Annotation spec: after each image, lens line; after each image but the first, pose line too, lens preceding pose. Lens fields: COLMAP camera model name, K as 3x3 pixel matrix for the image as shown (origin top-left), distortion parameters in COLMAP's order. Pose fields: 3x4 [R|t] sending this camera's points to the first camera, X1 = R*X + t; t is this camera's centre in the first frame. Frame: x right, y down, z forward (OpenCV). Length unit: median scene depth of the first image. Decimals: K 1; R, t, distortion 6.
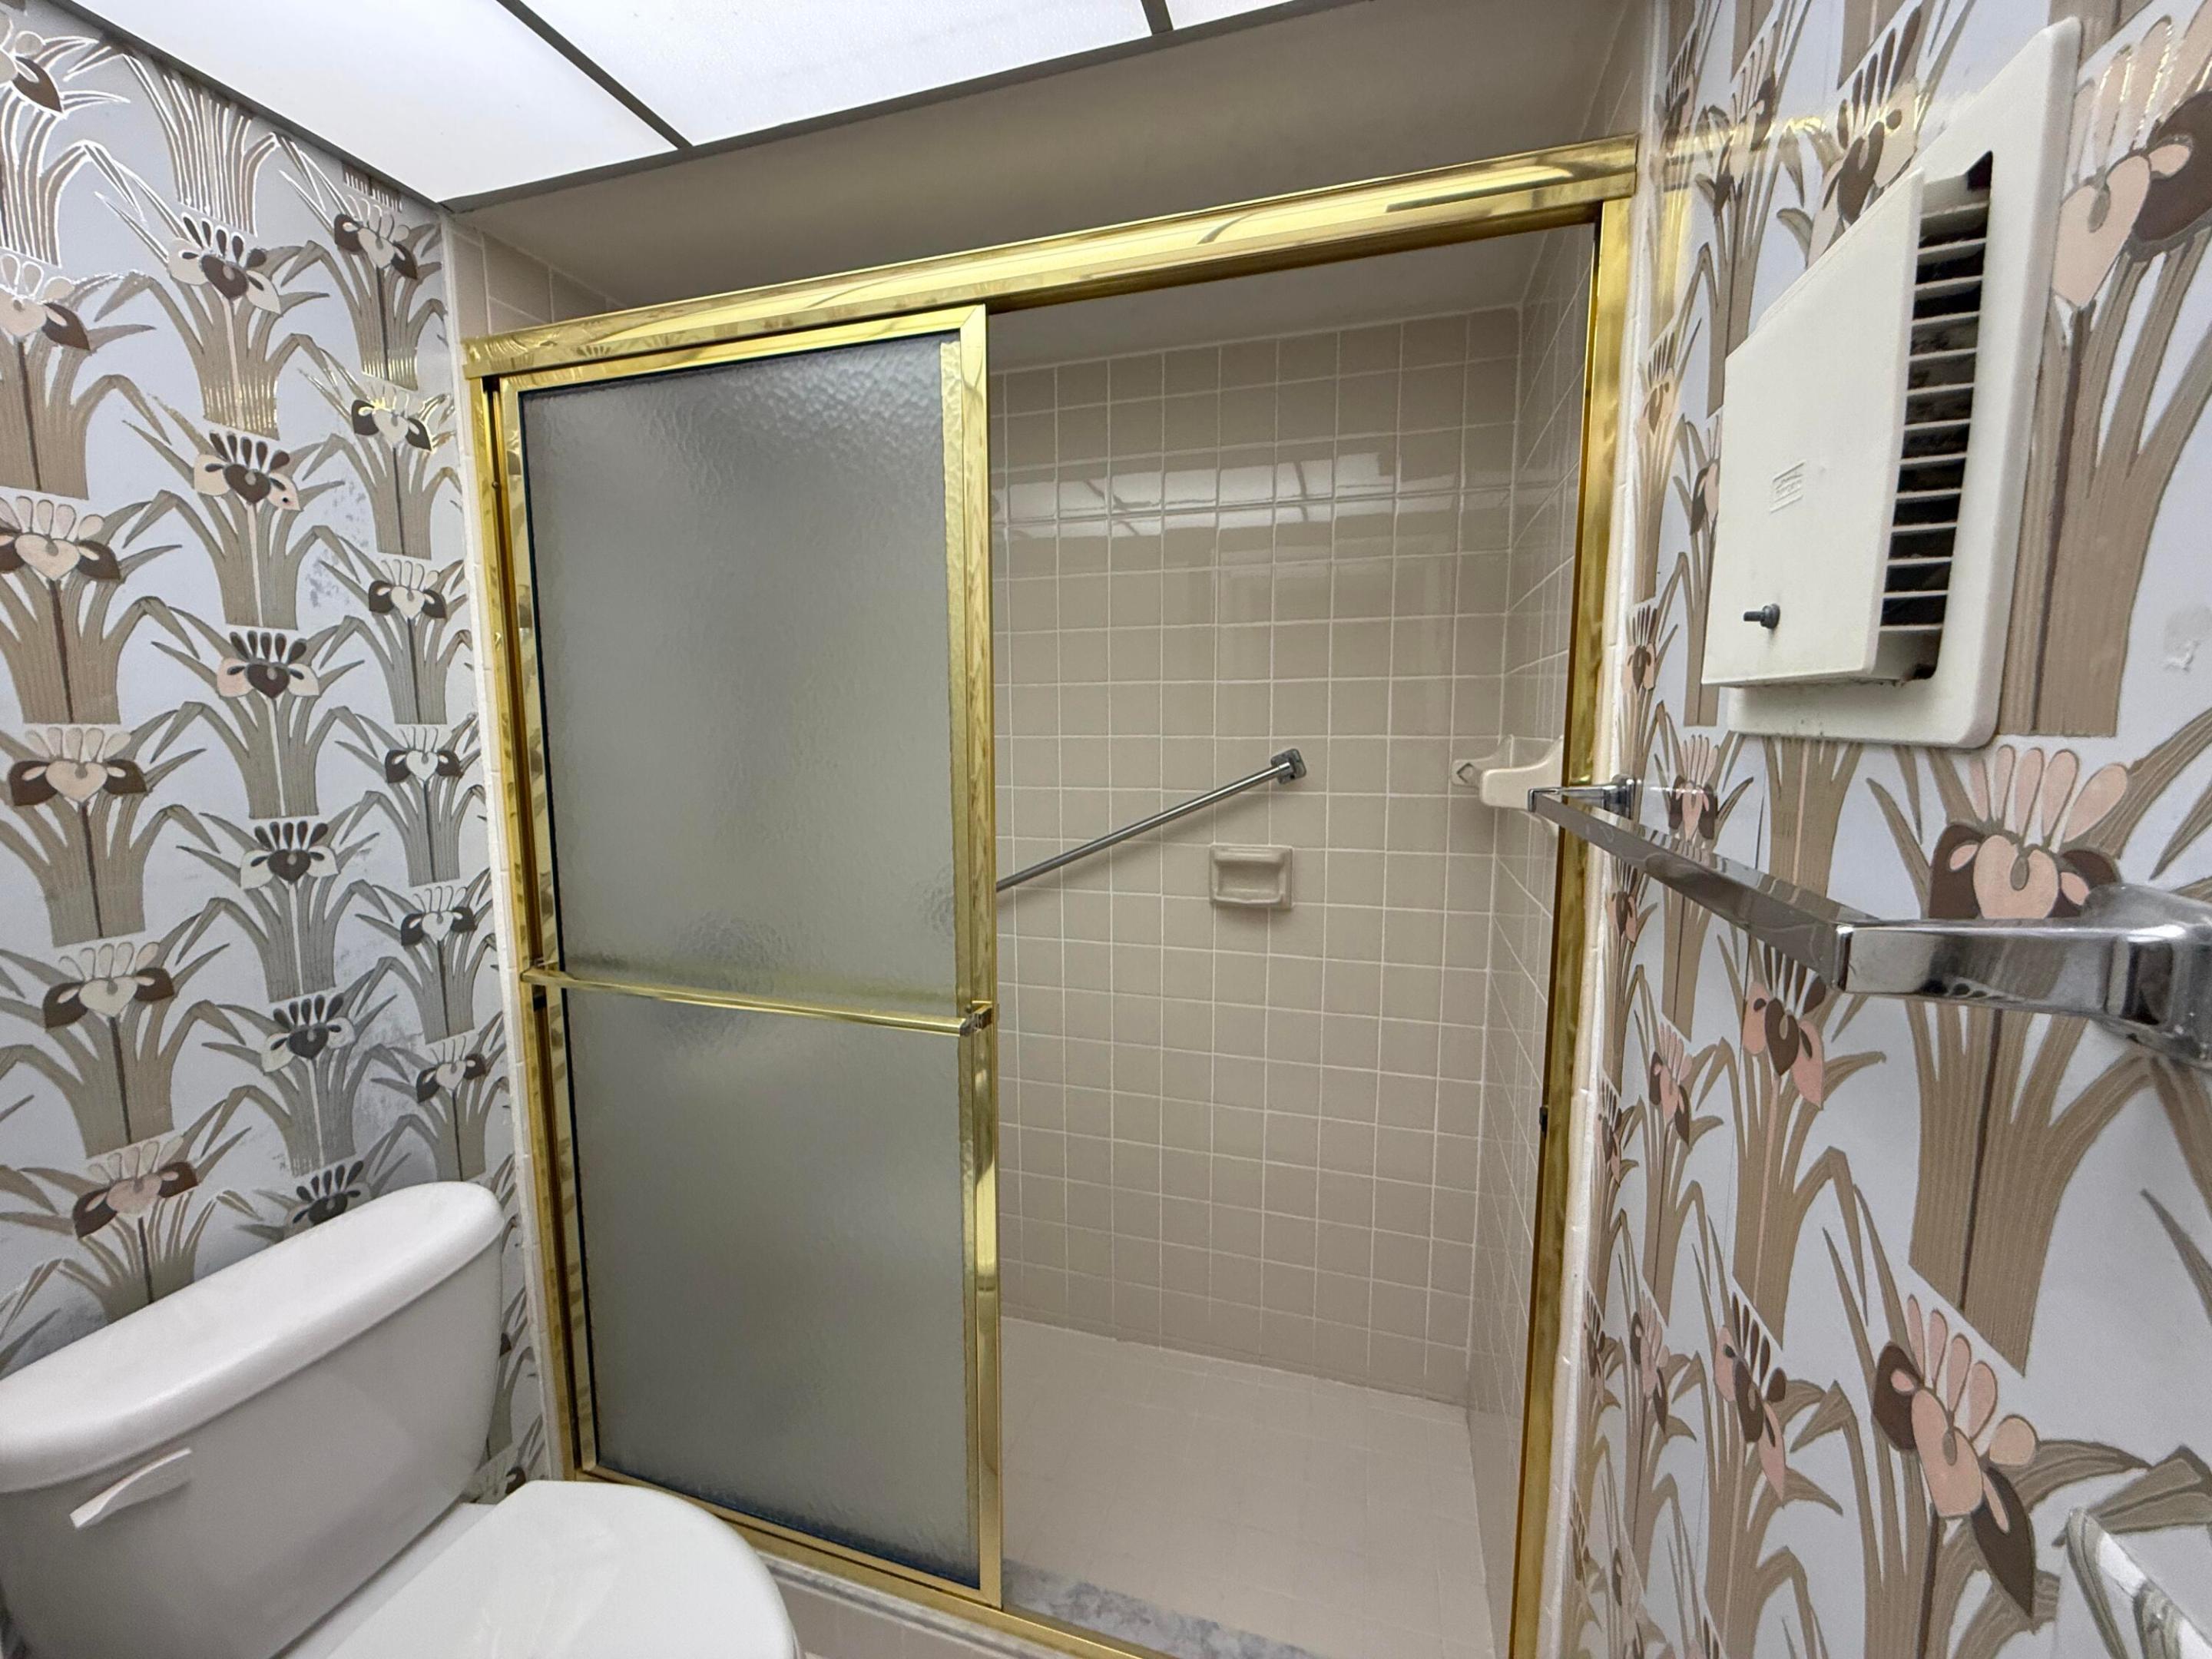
lens RADIAL K [[882.4, 0, 1104.0], [0, 882.4, 827.6], [0, 0, 1]] dist [-0.001109, 0.000733]
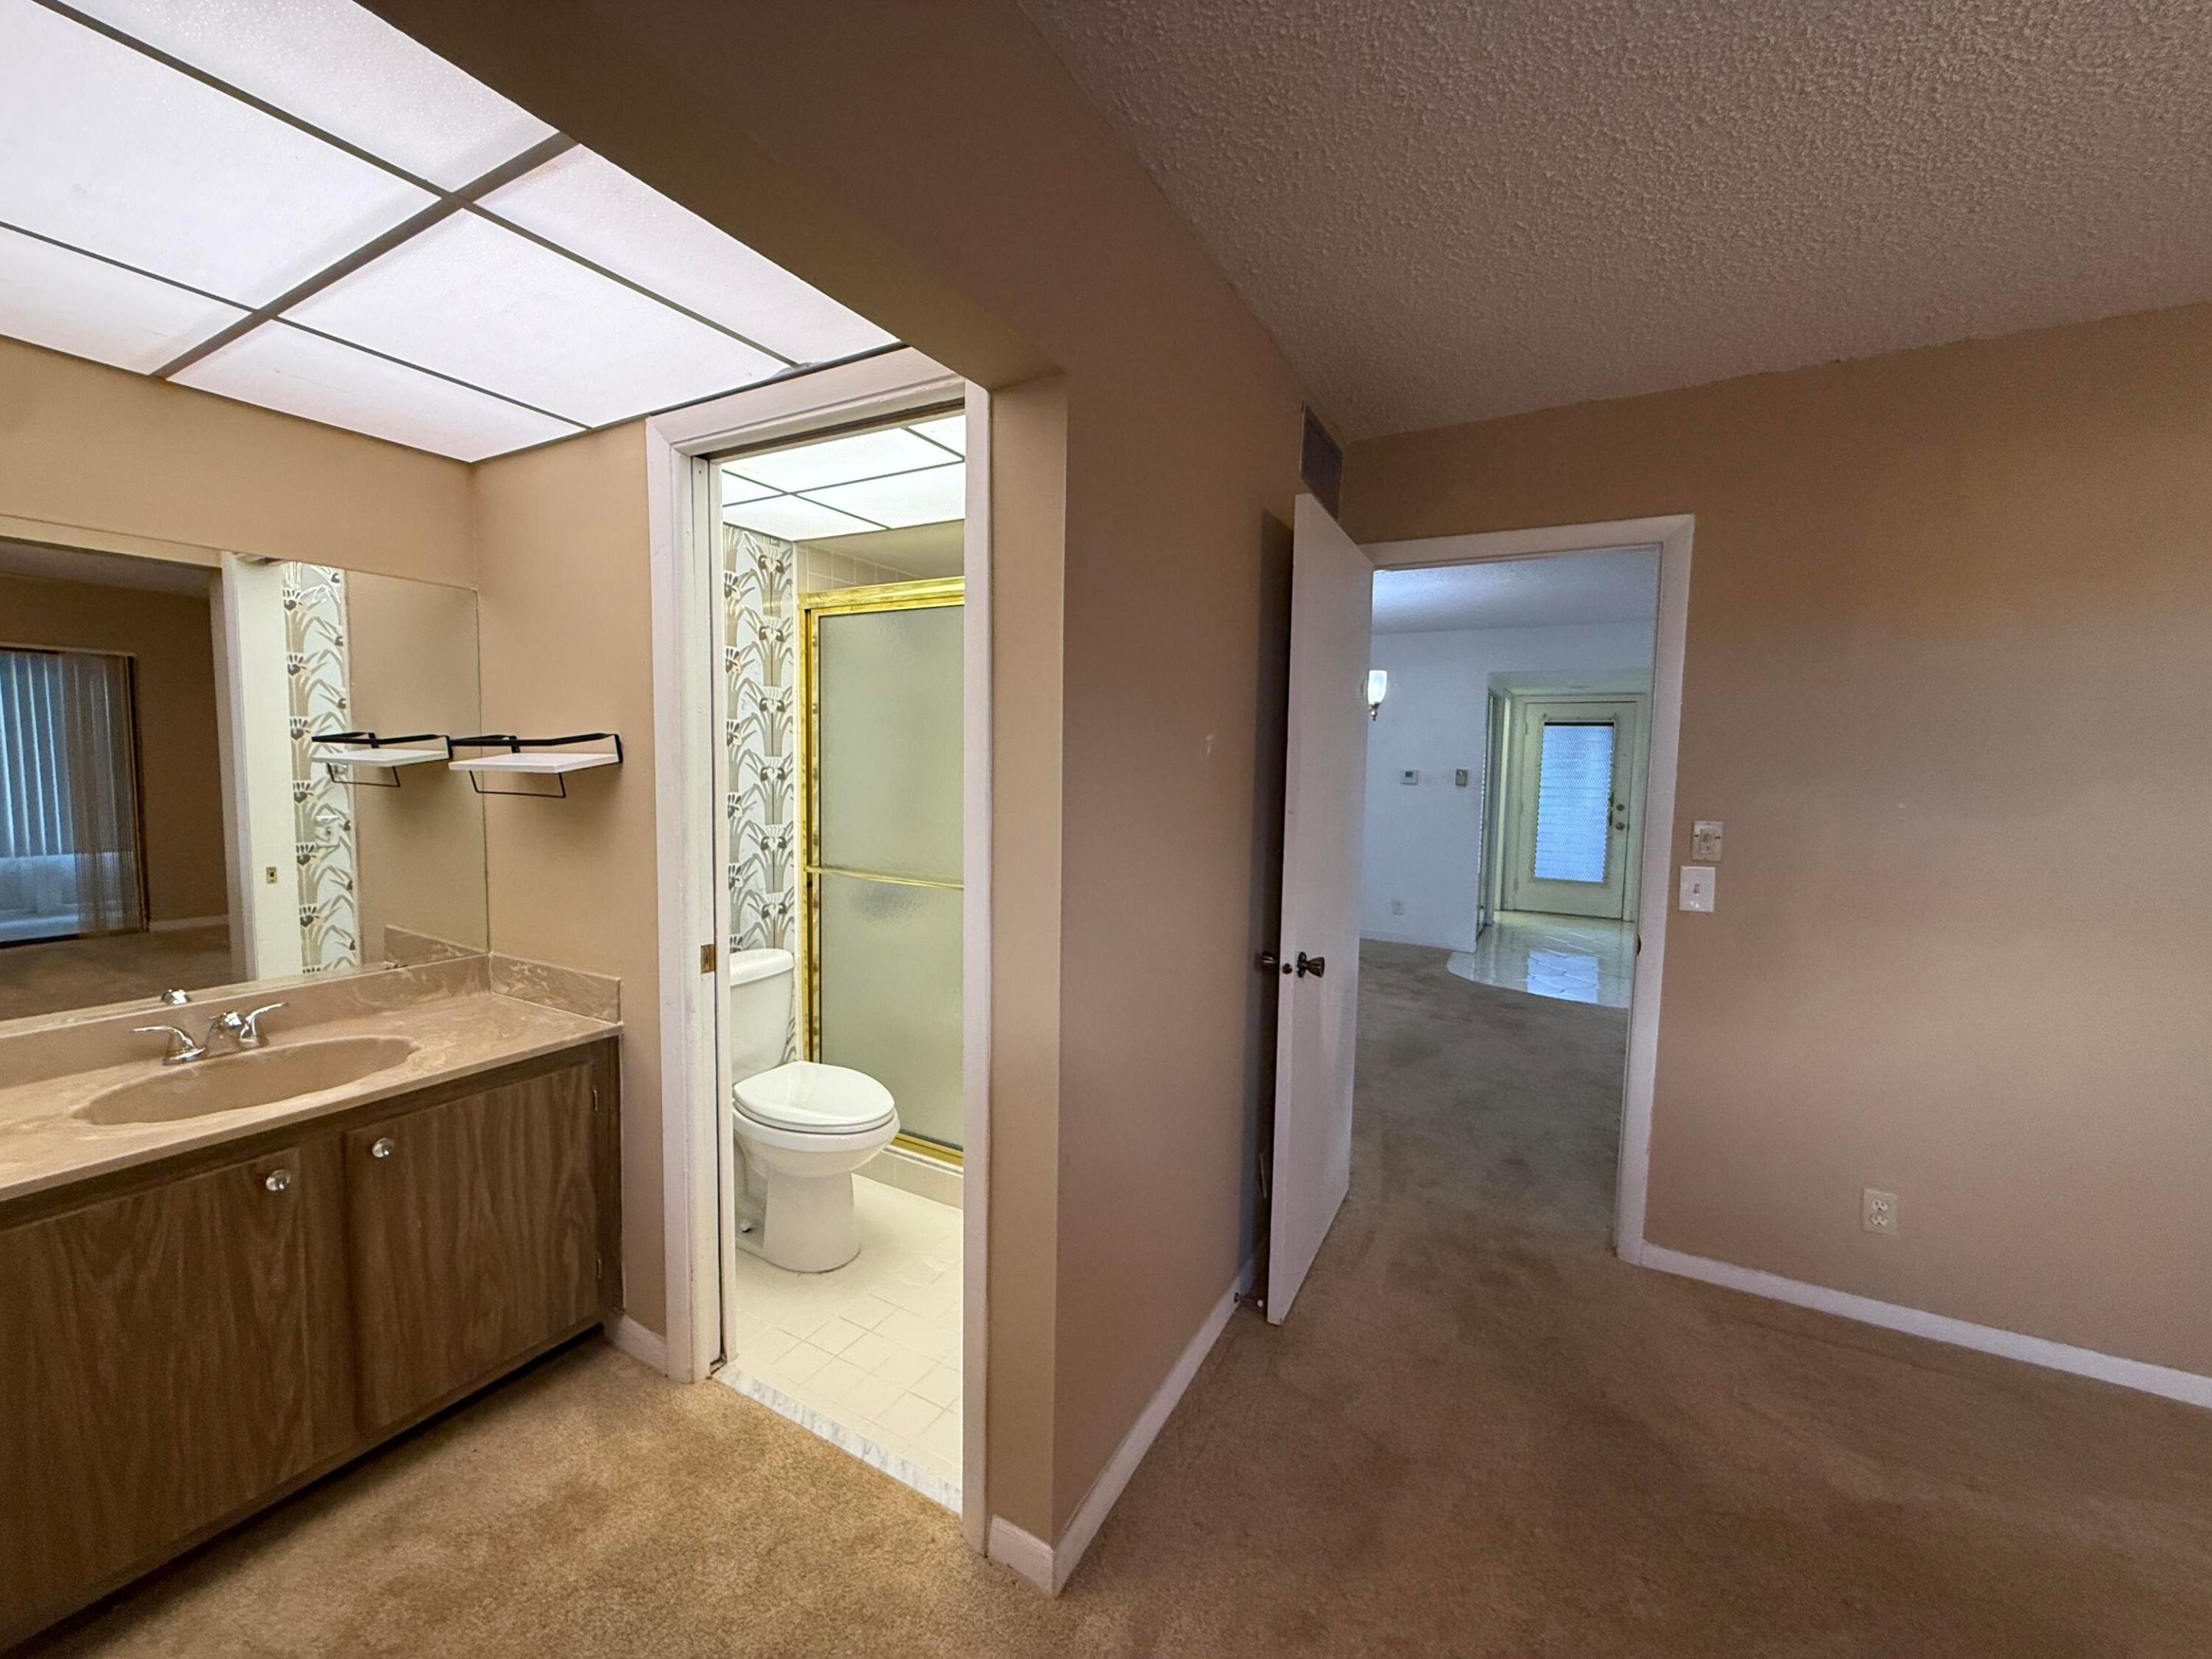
lens RADIAL K [[882.4, 0, 1099.7], [0, 882.4, 828.0], [0, 0, 1]] dist [-0.001109, 0.000733]
pose [[0.976037, 0.036914, -0.214451, 0.592539], [-0.046119, 0.998210, -0.038075, 0.122491], [0.212662, 0.047053, 0.975992, -1.111619]]
